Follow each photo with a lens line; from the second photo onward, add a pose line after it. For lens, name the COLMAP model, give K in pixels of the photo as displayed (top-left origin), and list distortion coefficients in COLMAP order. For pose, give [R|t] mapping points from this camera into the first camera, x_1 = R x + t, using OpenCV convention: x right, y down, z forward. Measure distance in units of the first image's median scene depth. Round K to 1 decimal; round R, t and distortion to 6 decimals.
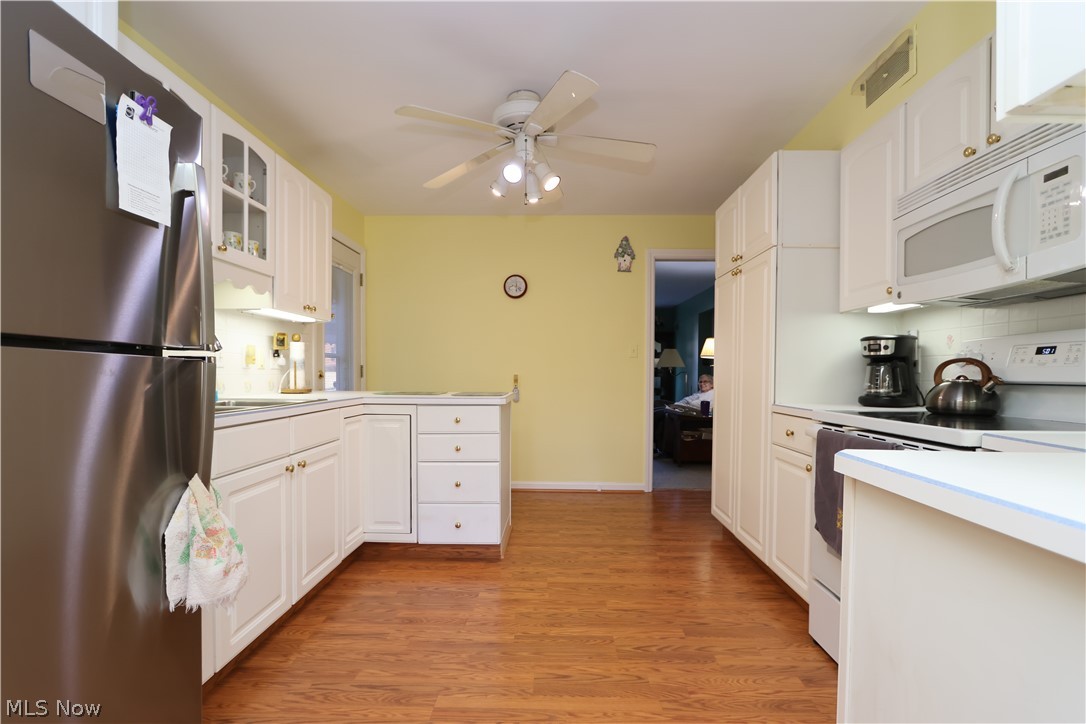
lens RADIAL K [[502.6, 0, 544.0], [0, 502.6, 378.6], [0, 0, 1]] dist [-0.015751, 0.000654]
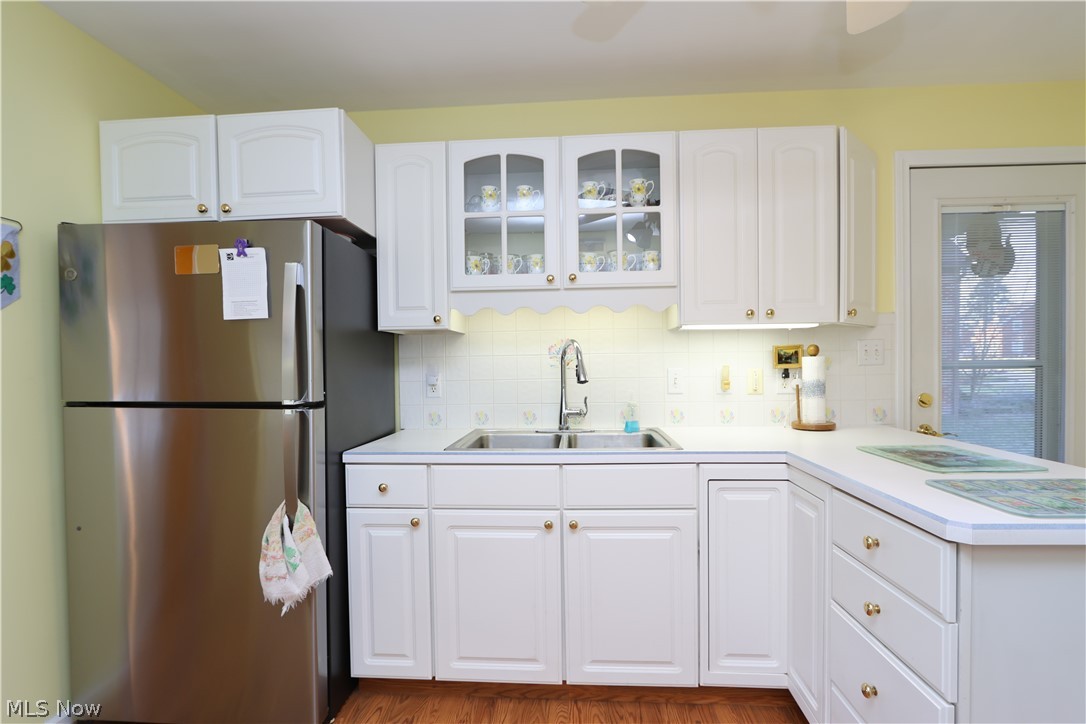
lens RADIAL K [[502.6, 0, 544.0], [0, 502.6, 378.6], [0, 0, 1]] dist [-0.015751, 0.000654]
pose [[-0.039501, 0.022589, -0.998964, 0.297435], [0.001974, 0.999744, 0.022529, -0.076897], [0.999218, -0.001082, -0.039535, 0.858705]]
